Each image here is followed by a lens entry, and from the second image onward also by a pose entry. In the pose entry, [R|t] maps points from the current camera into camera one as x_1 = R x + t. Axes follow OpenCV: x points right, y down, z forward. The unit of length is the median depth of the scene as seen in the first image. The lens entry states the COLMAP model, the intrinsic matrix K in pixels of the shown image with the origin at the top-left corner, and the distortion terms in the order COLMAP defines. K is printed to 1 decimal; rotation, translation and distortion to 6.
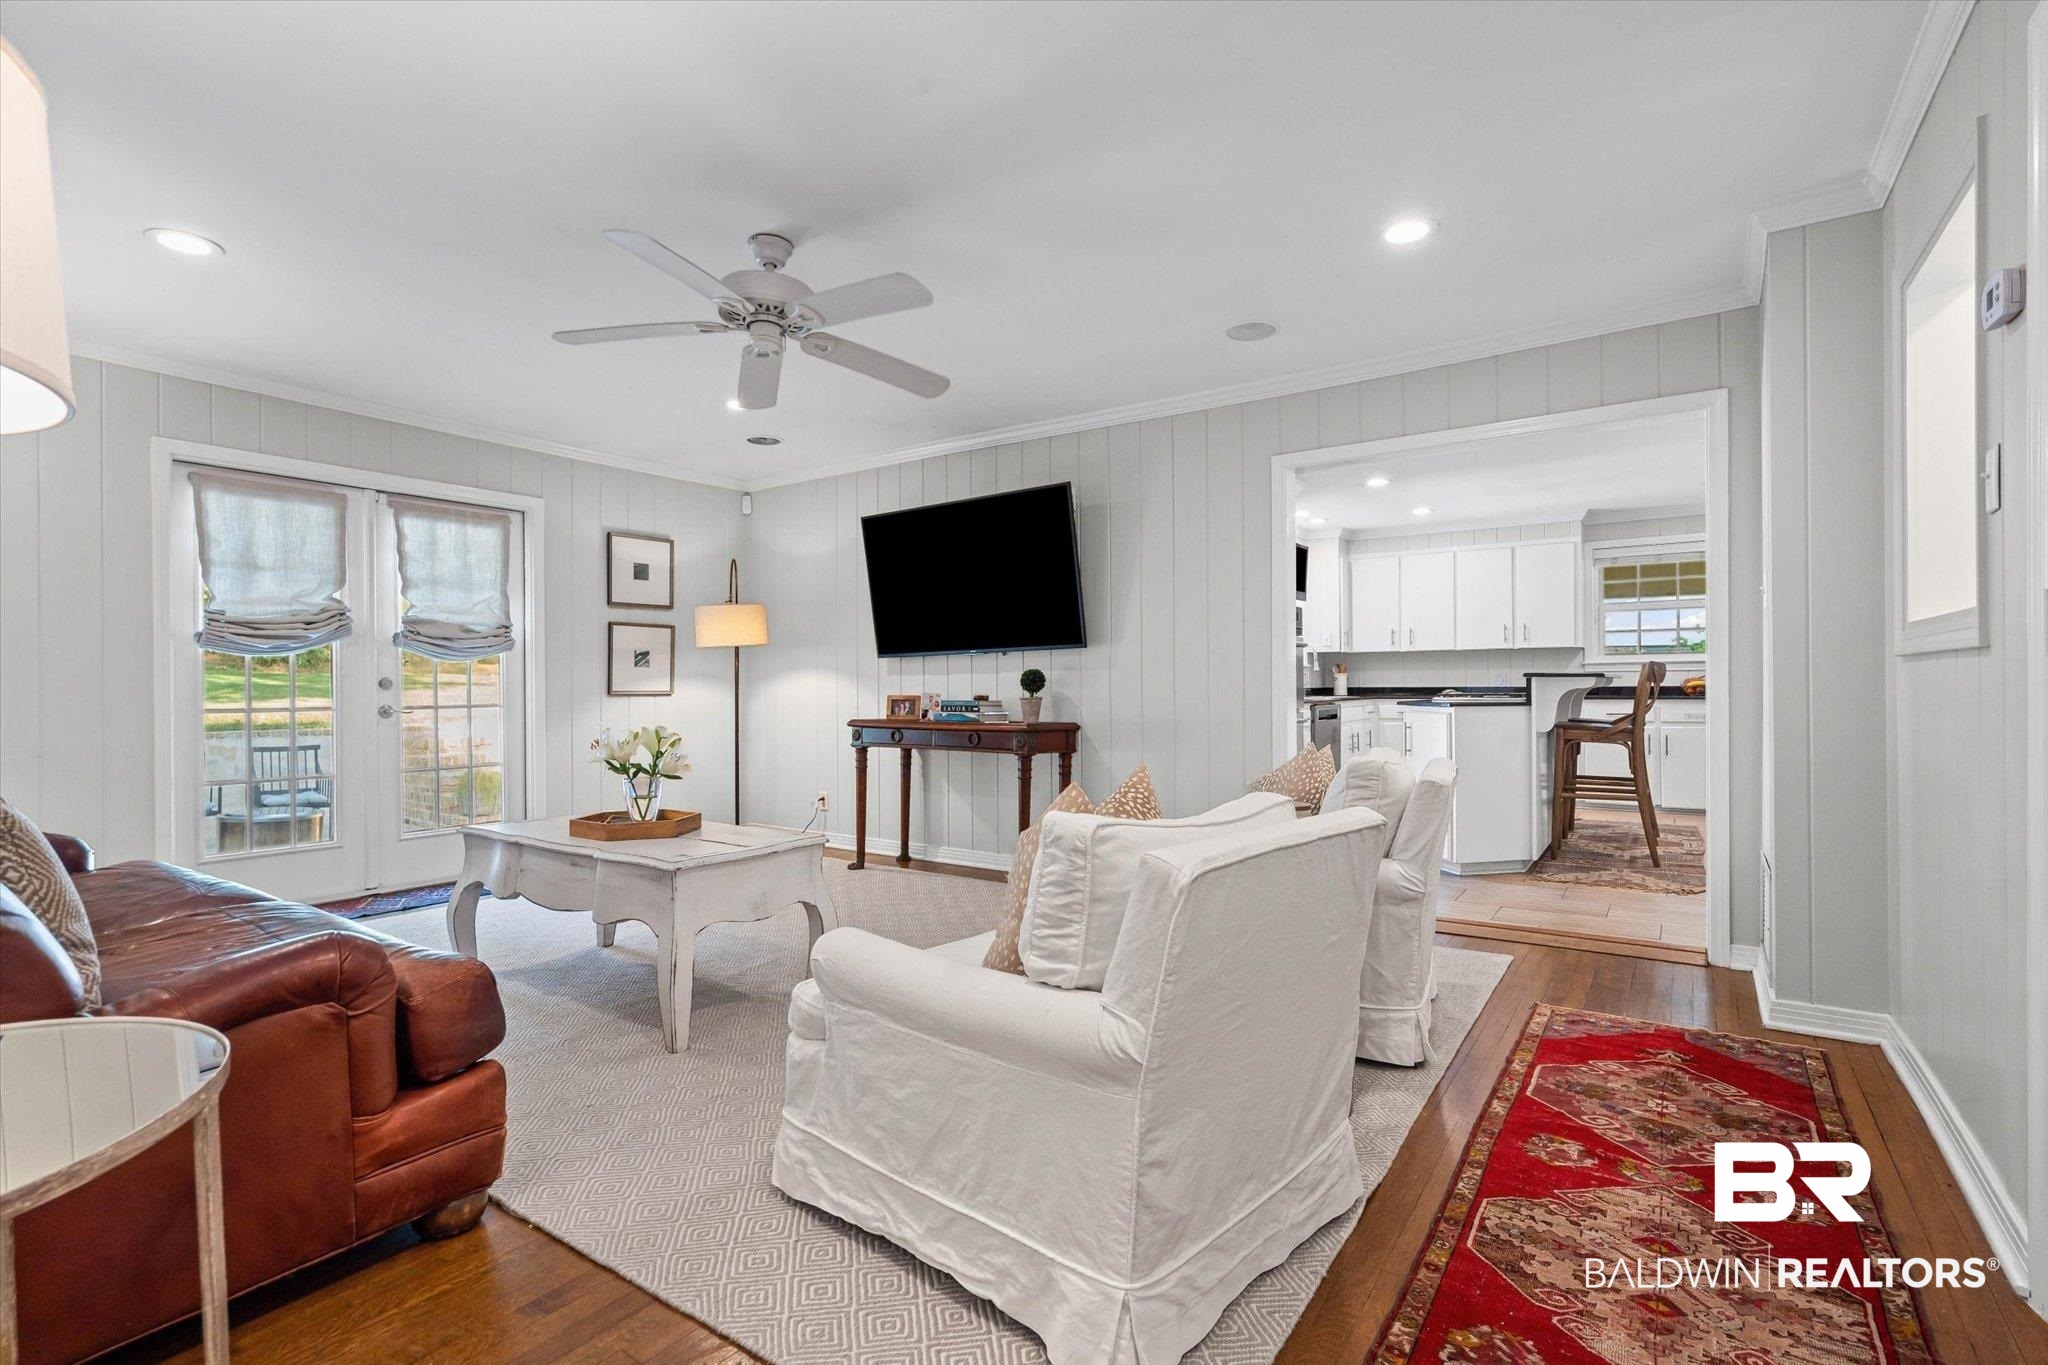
lens RADIAL K [[944.6, 0, 1034.1], [0, 944.6, 681.3], [0, 0, 1]] dist [-0.008549, -0.000968]
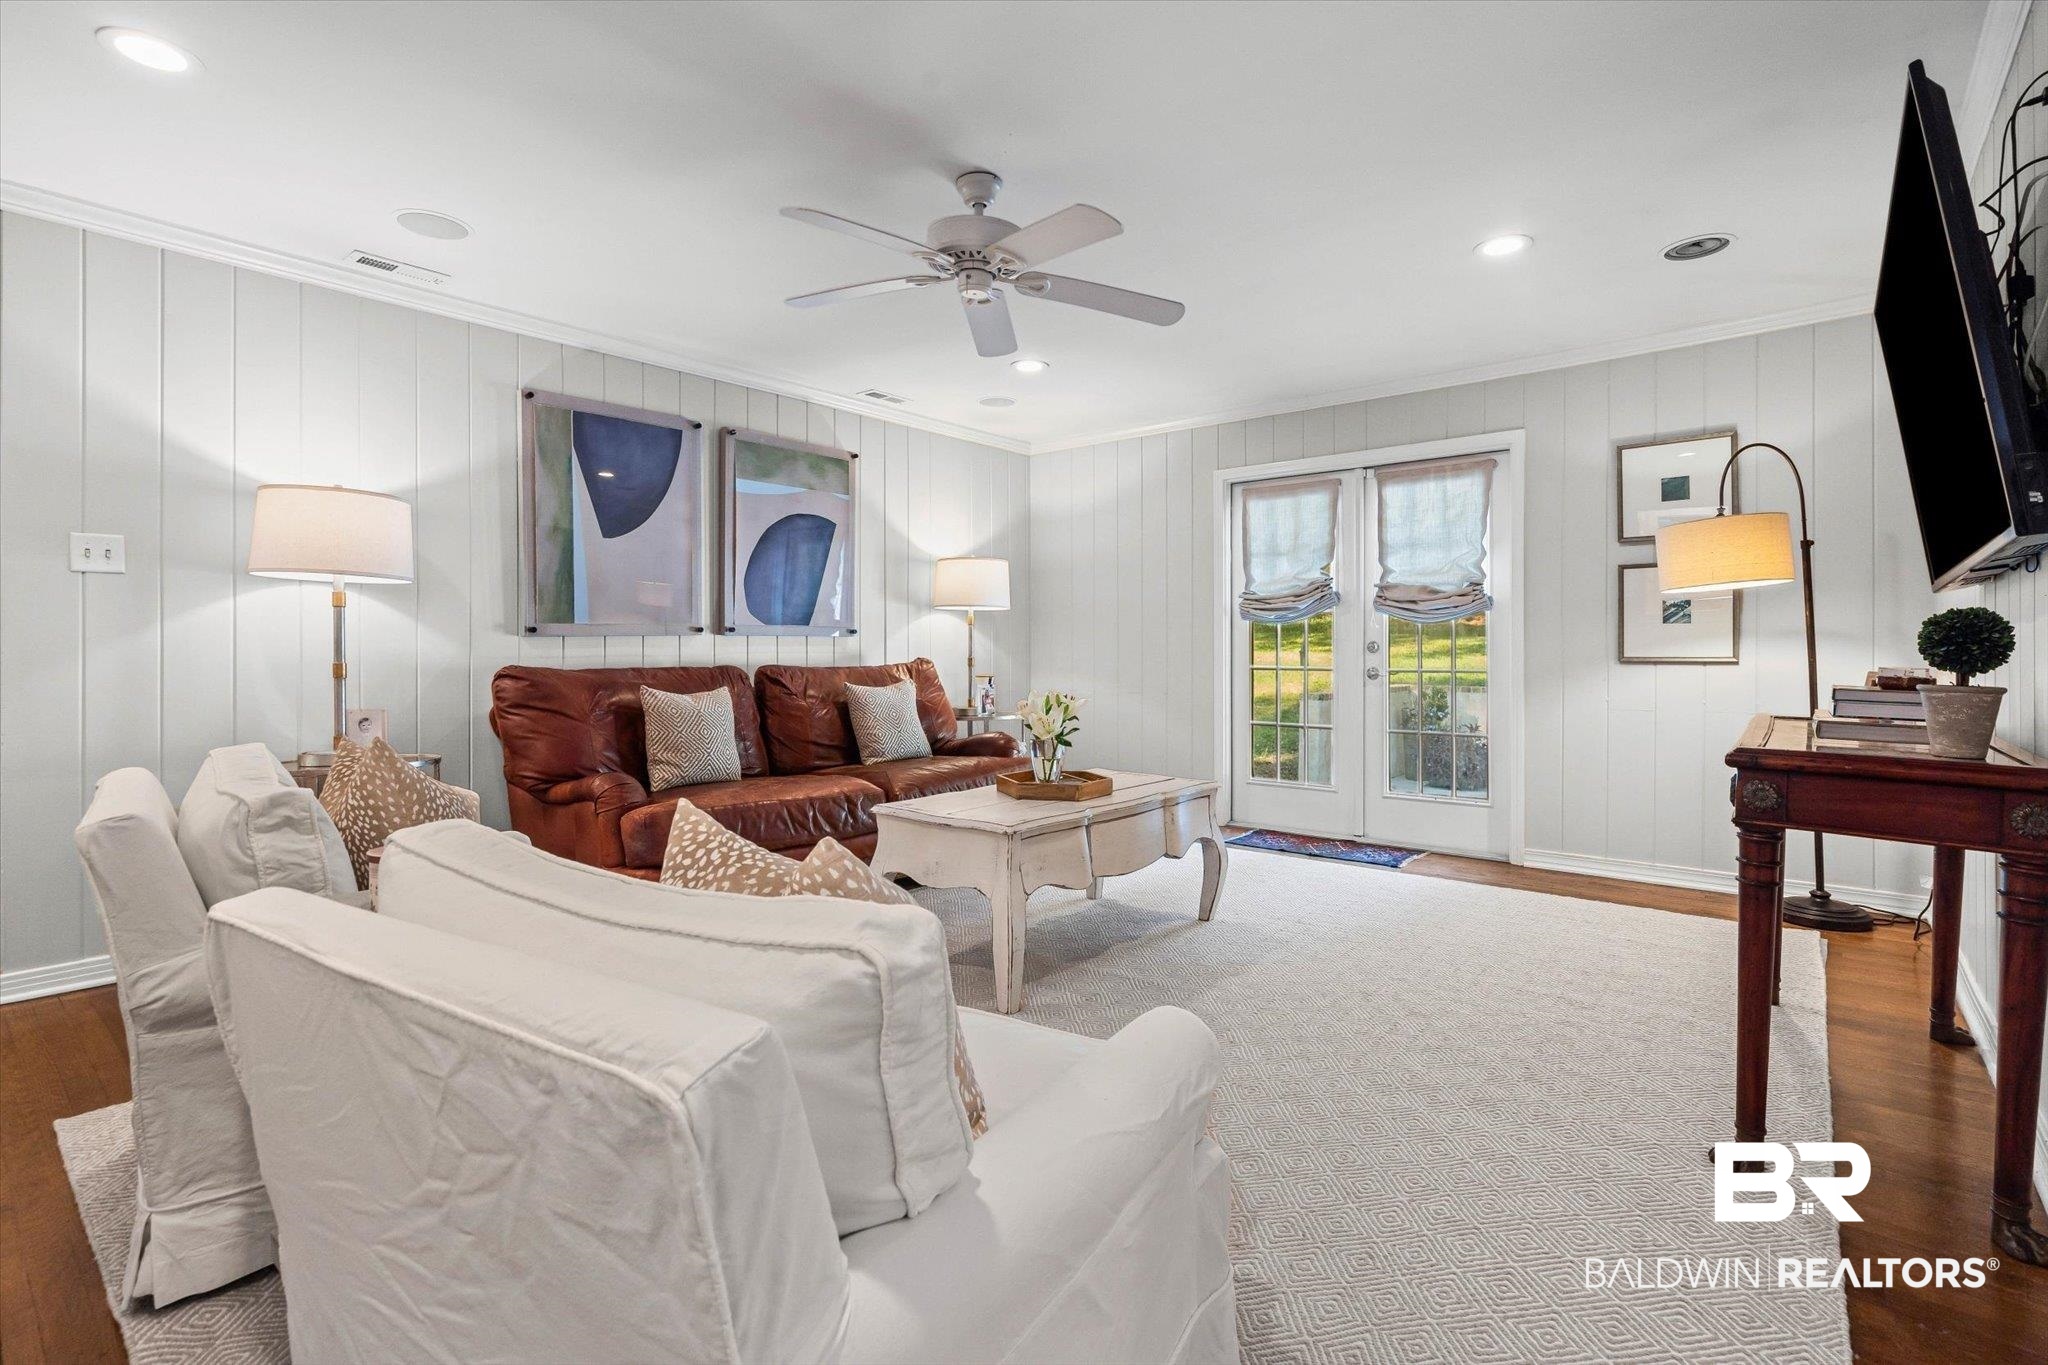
lens RADIAL K [[944.6, 0, 1021.5], [0, 944.6, 645.3], [0, 0, 1]] dist [-0.008549, -0.000968]
pose [[-0.107934, -0.001026, -0.994158, 0.372214], [0.004487, 0.999989, -0.001519, 0.000016], [0.994148, -0.004624, -0.107928, 0.652317]]
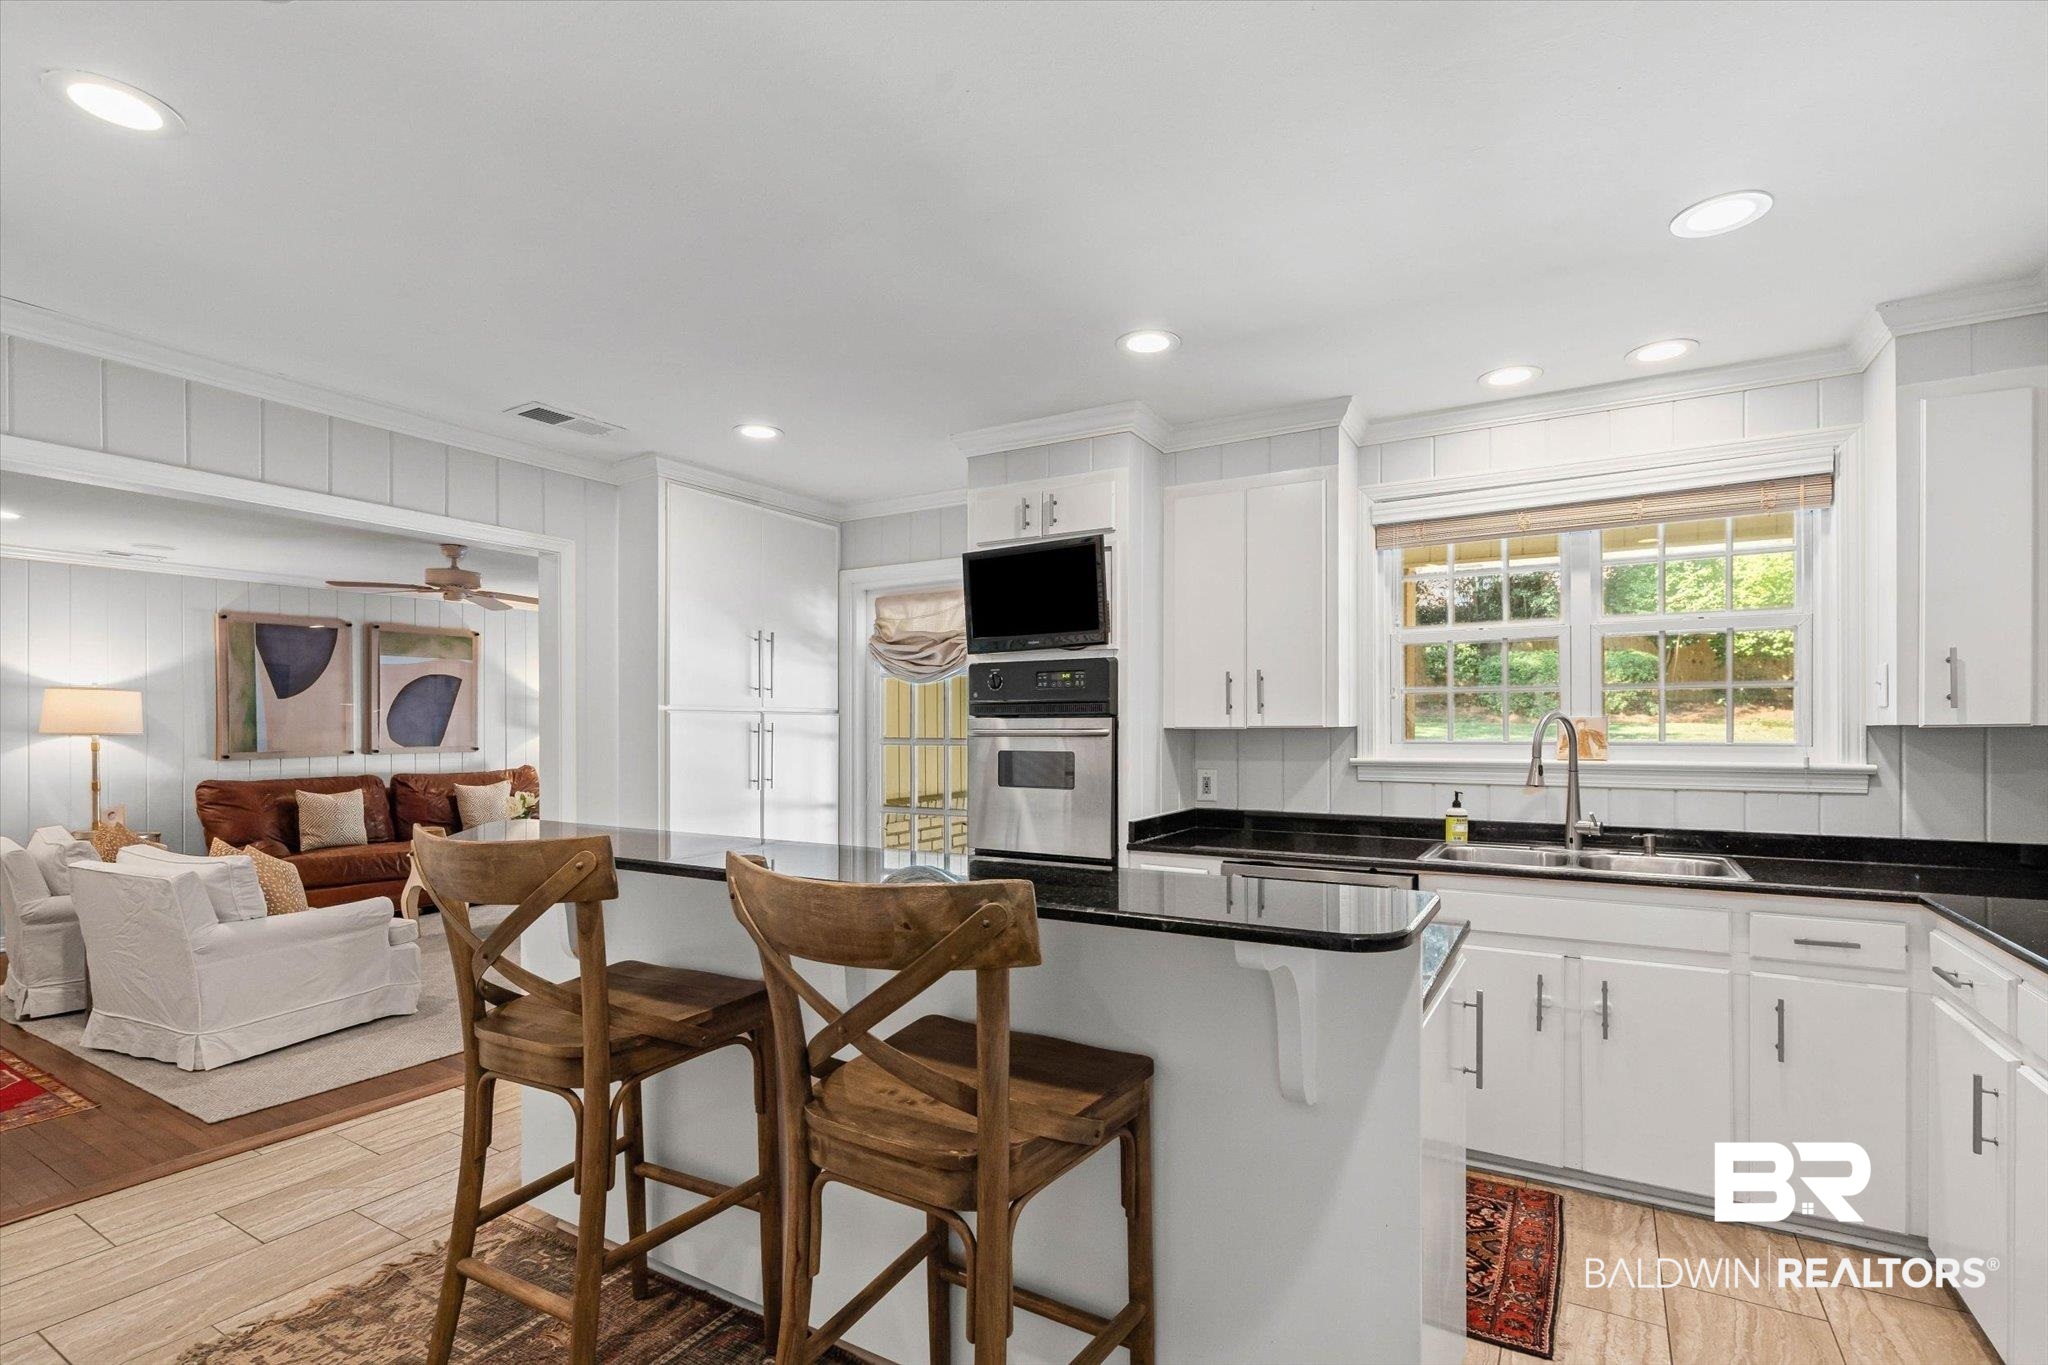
lens RADIAL K [[944.6, 0, 1047.4], [0, 944.6, 722.9], [0, 0, 1]] dist [-0.008549, -0.000968]
pose [[0.068025, 0.002270, -0.997681, 0.979619], [0.005442, 0.999982, 0.002646, -0.057215], [0.997669, -0.005610, 0.068011, 1.182507]]
